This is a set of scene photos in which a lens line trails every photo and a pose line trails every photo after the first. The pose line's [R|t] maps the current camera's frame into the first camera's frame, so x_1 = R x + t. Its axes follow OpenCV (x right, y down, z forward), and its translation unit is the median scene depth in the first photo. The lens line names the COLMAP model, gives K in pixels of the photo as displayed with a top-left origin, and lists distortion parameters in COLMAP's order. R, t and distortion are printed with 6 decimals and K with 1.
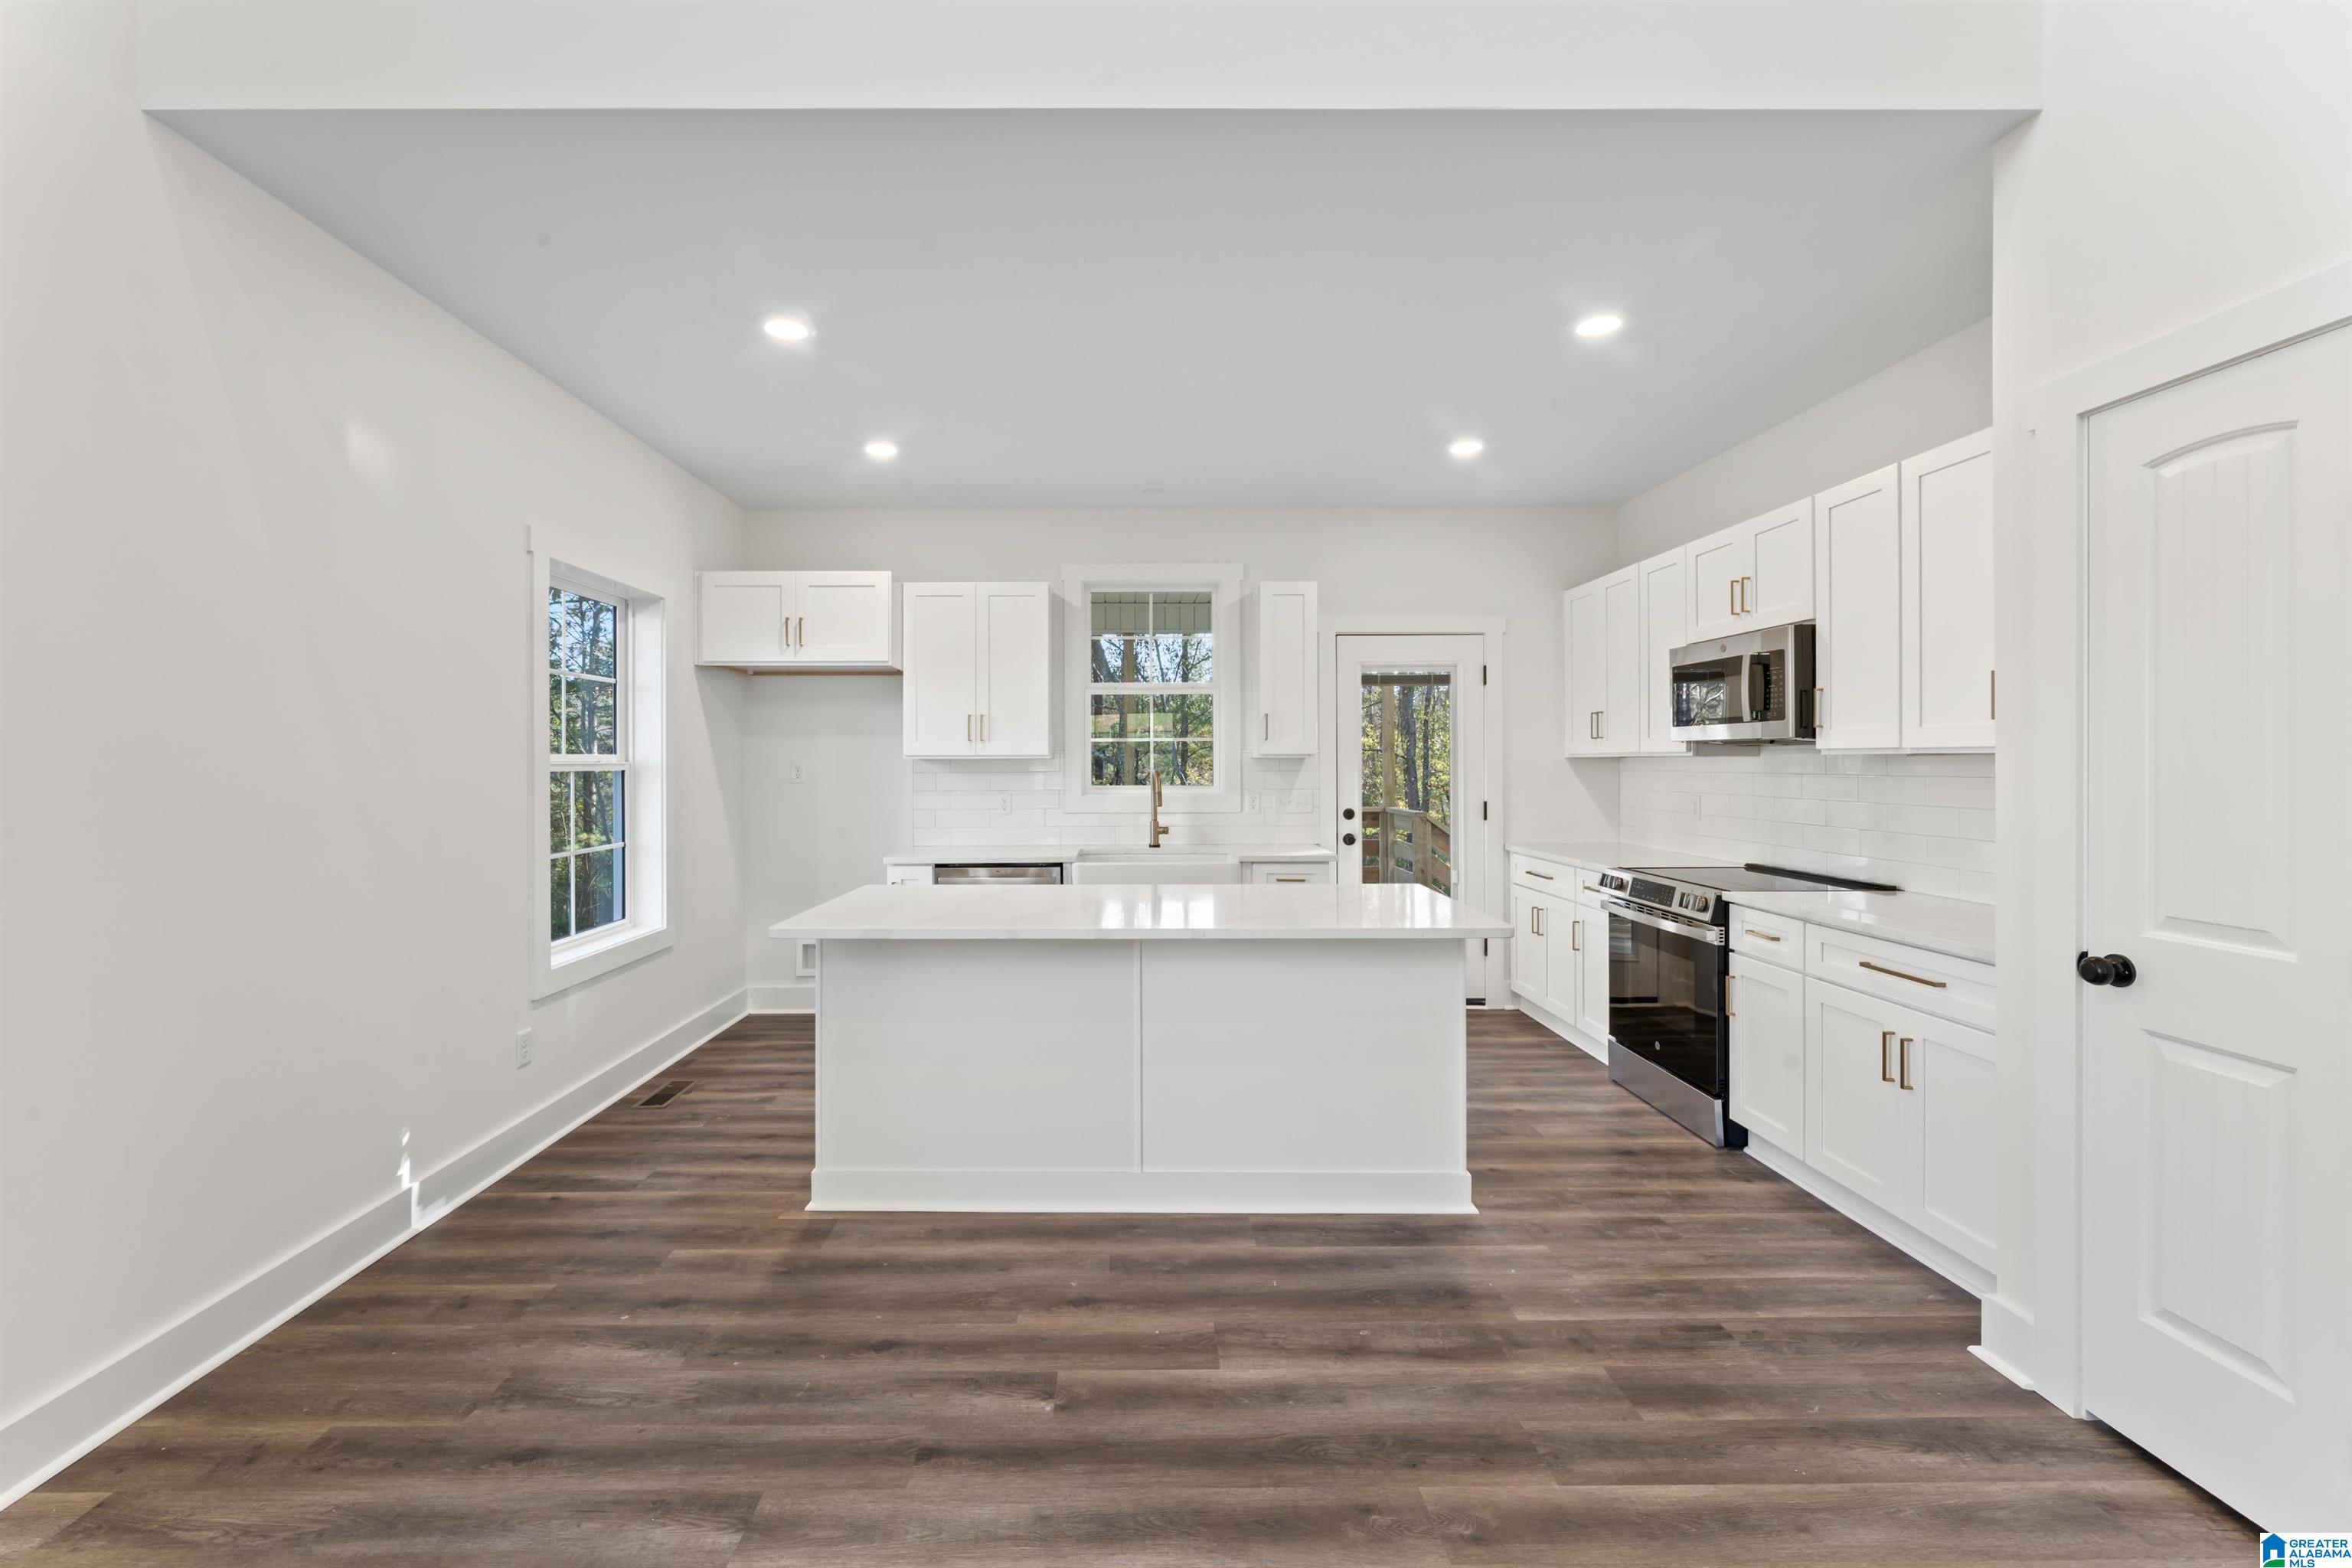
lens RADIAL K [[979.9, 0, 1116.7], [0, 979.9, 777.6], [0, 0, 1]] dist [-0.013515, -0.000220]
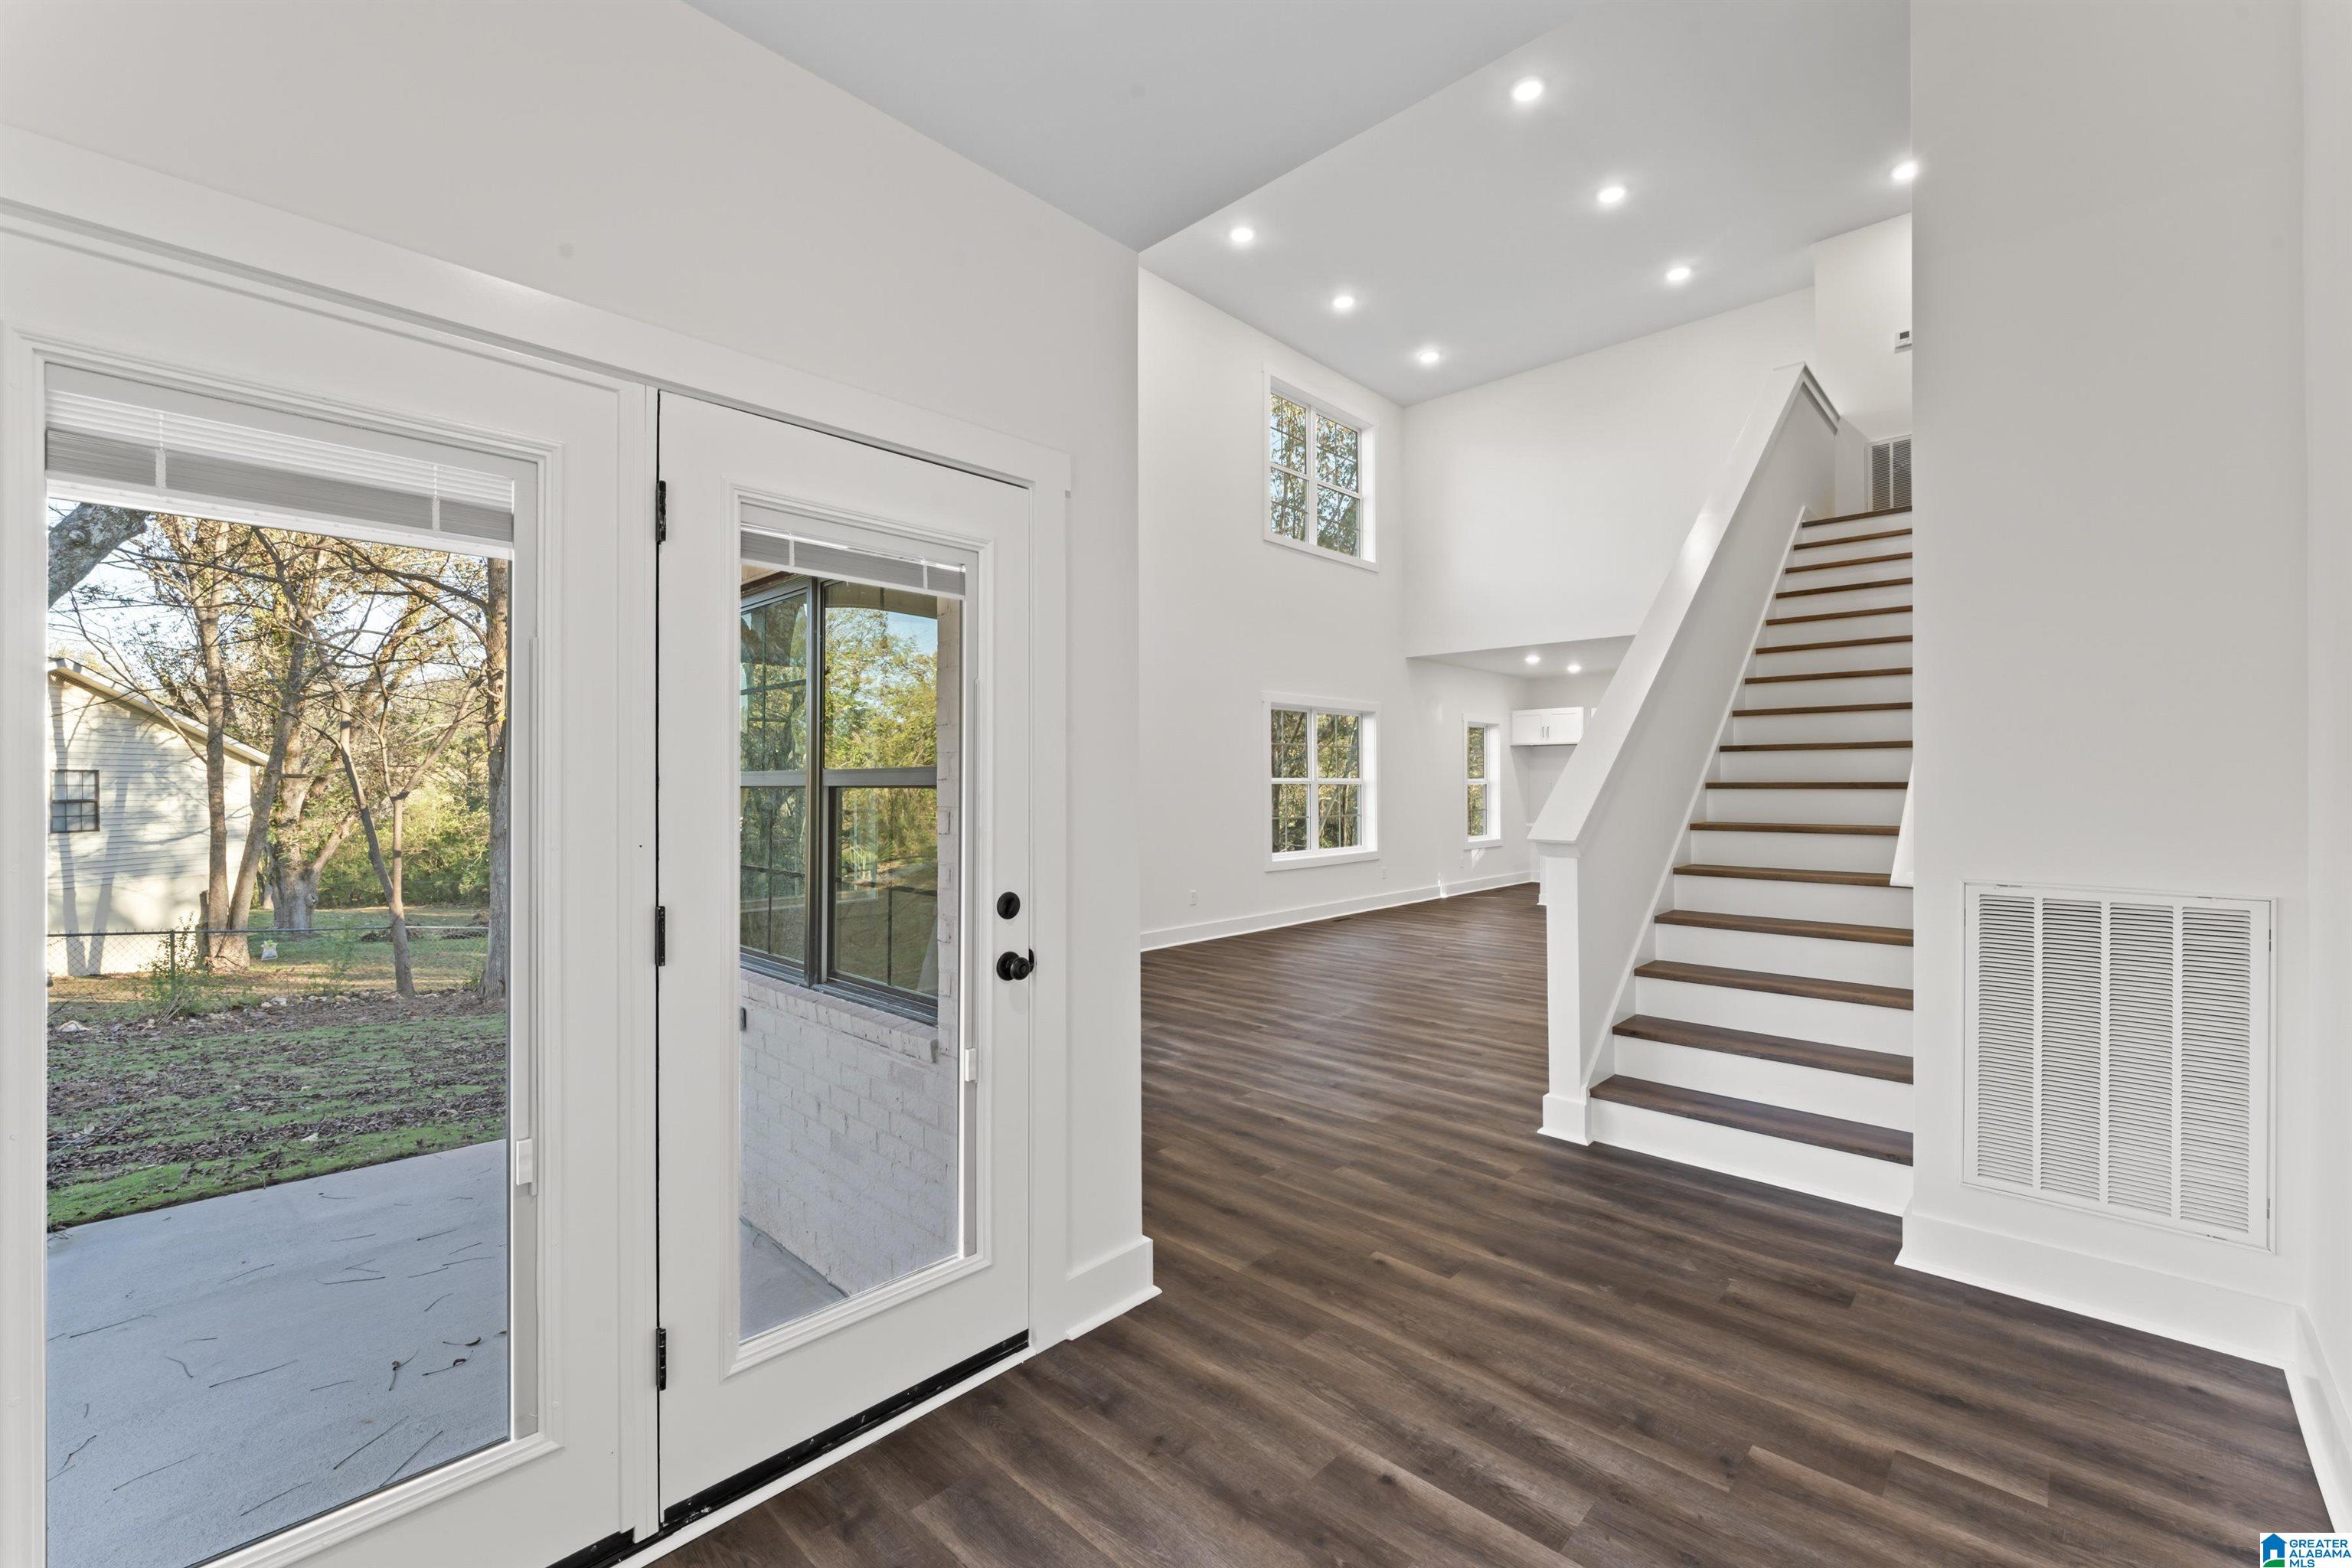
lens RADIAL K [[957.1, 0, 1181.2], [0, 957.1, 784.6], [0, 0, 1]] dist [-0.002133, 0.000242]
pose [[0.723407, 0.003111, -0.690415, 0.720175], [-0.010275, 0.999928, -0.006261, 0.019964], [0.690345, 0.011623, 0.723387, -1.503493]]
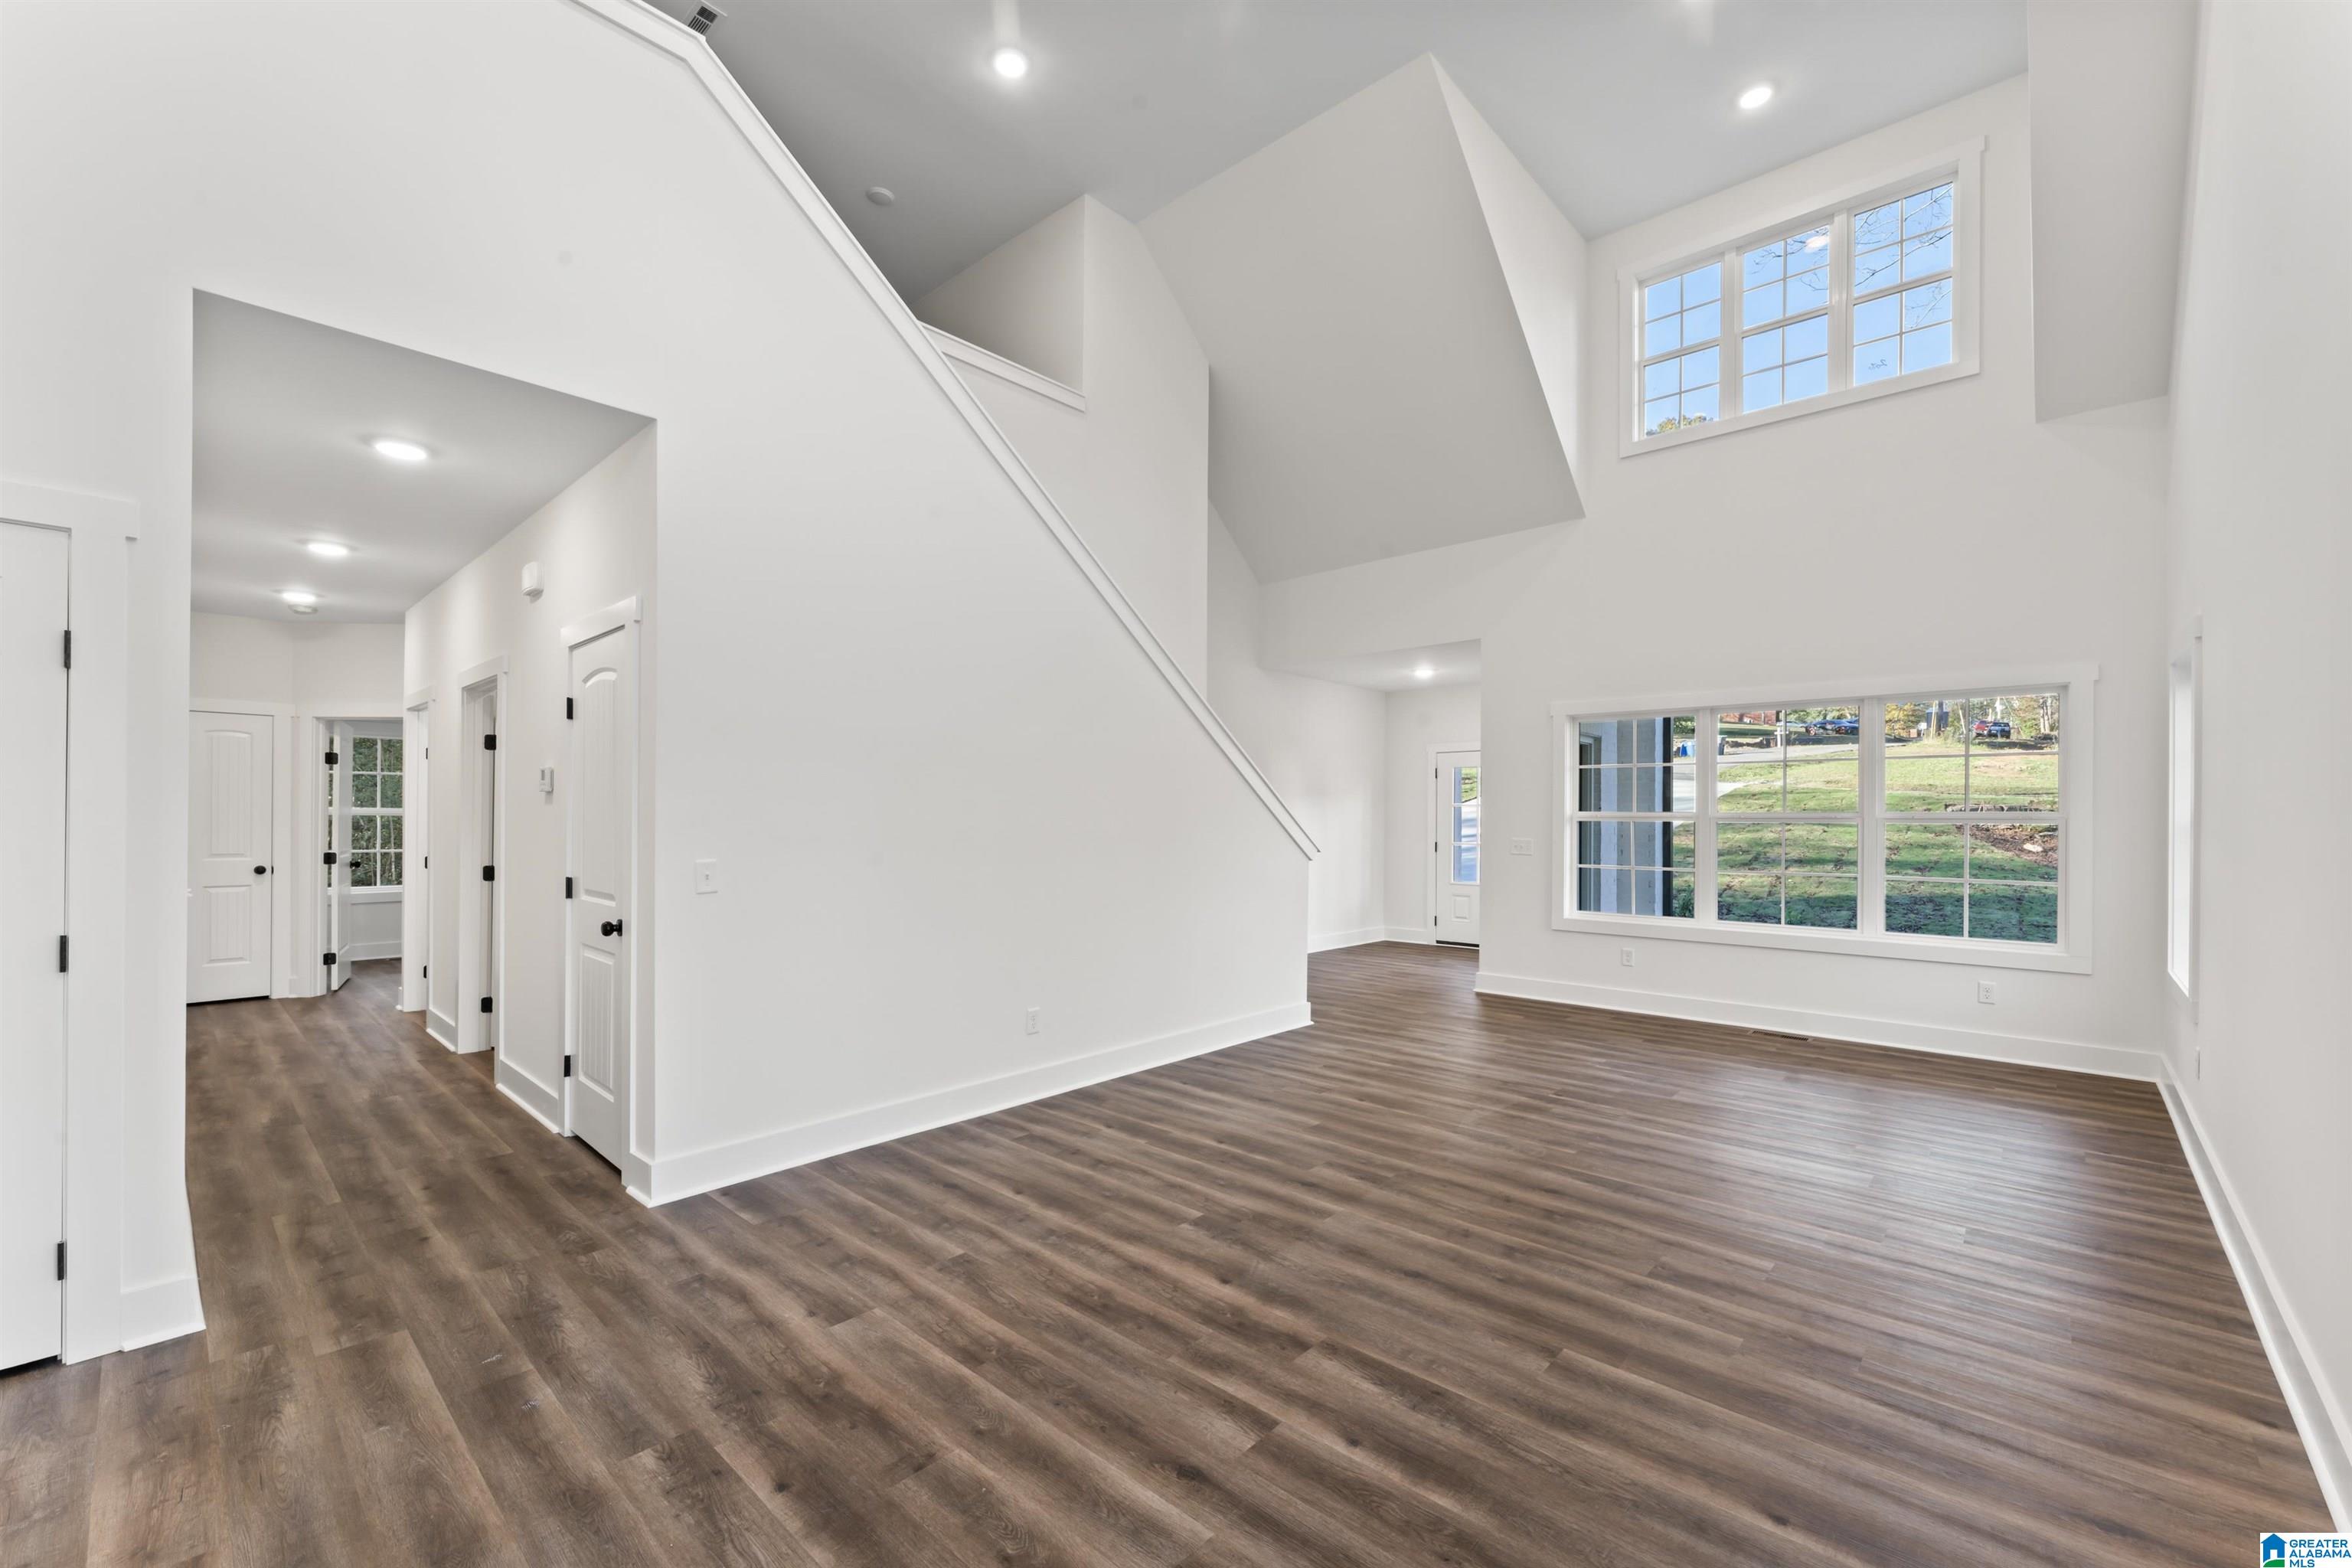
lens RADIAL K [[957.1, 0, 1185.6], [0, 957.1, 808.2], [0, 0, 1]] dist [-0.002133, 0.000242]
pose [[-0.743254, 0.004667, 0.668993, -0.329754], [0.009123, 0.999953, 0.003159, -0.006264], [-0.668947, 0.008451, -0.743262, 0.306034]]
